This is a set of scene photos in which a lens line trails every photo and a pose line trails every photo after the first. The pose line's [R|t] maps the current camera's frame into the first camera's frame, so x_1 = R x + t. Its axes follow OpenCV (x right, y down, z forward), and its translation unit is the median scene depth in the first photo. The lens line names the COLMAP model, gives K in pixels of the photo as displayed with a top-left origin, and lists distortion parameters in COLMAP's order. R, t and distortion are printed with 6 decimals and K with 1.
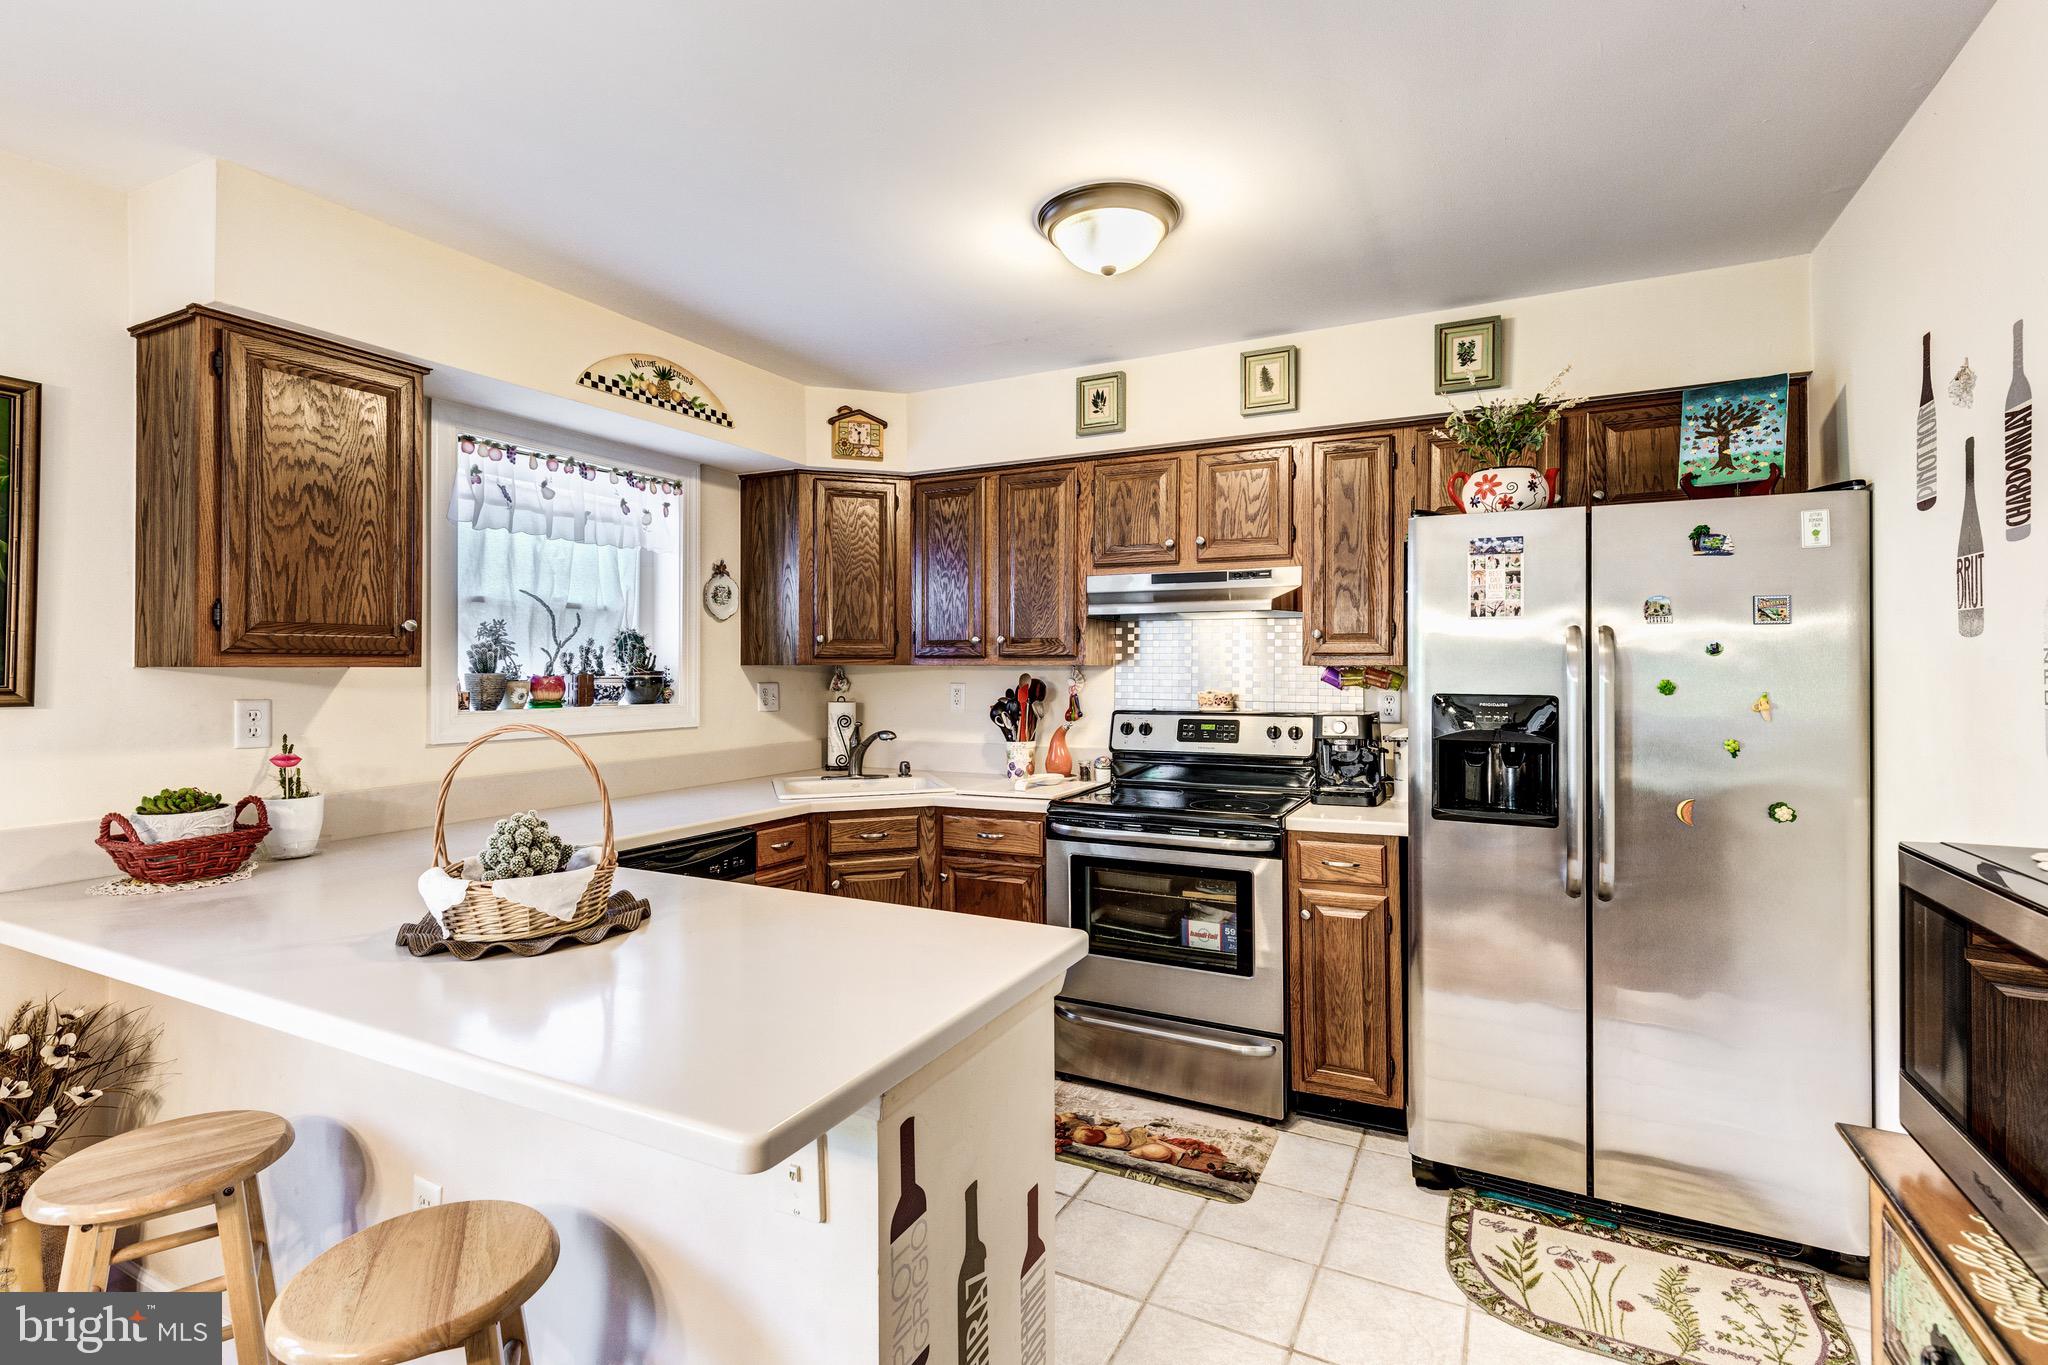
lens RADIAL K [[935.6, 0, 1031.5], [0, 935.6, 663.8], [0, 0, 1]] dist [0.012935, -0.003897]
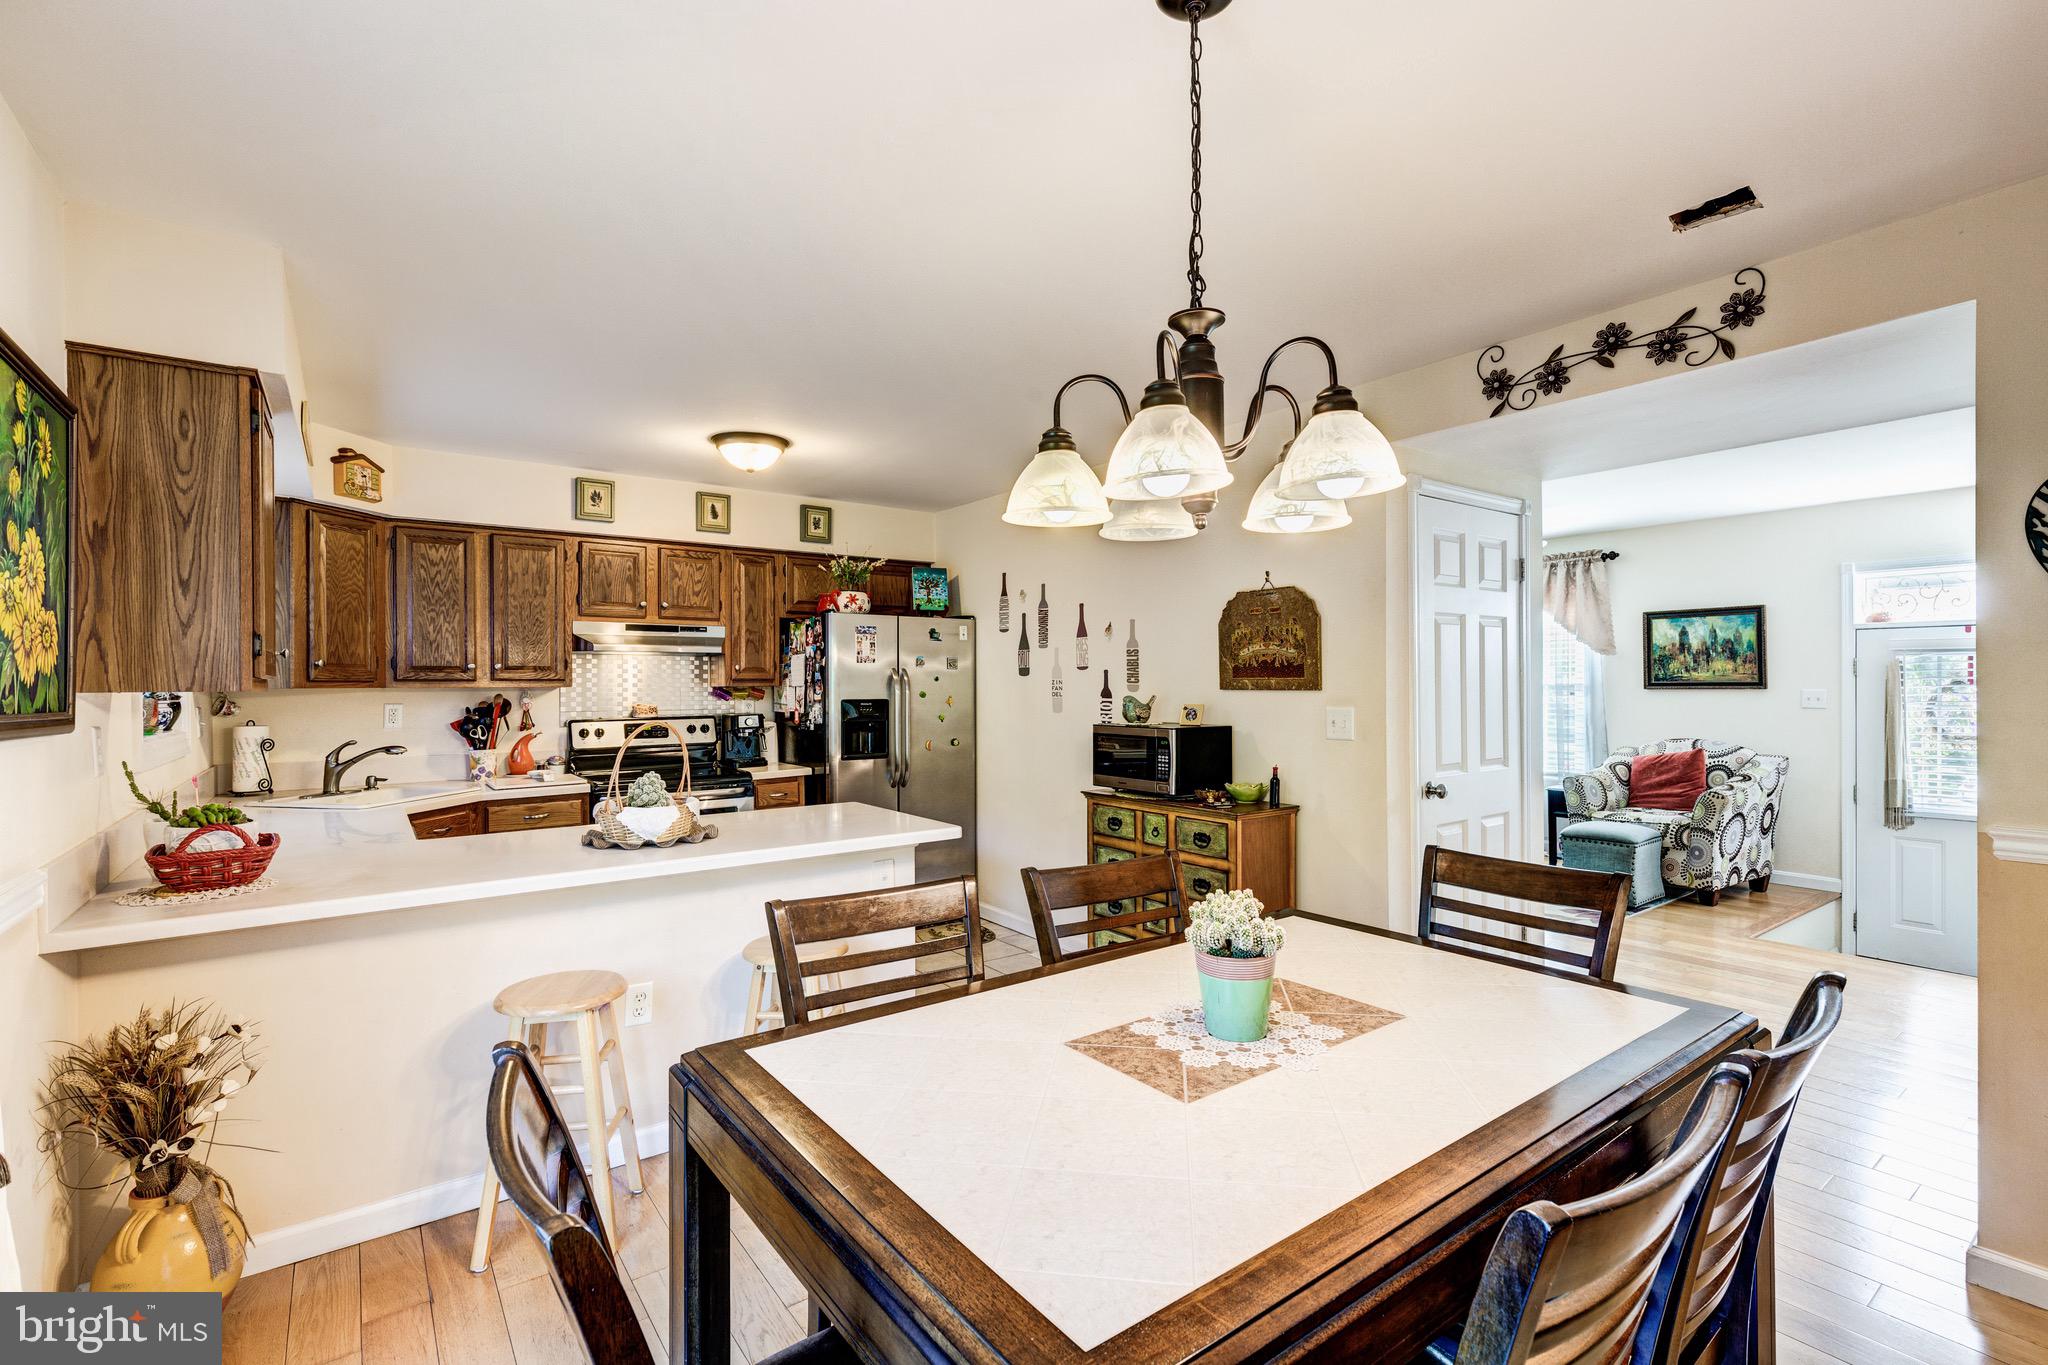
lens RADIAL K [[935.6, 0, 1013.2], [0, 935.6, 687.2], [0, 0, 1]] dist [0.012935, -0.003897]
pose [[0.454516, -0.005765, 0.890720, -0.883860], [0.002749, 0.999983, 0.005070, -0.003137], [-0.890734, 0.000145, 0.454524, -0.191376]]
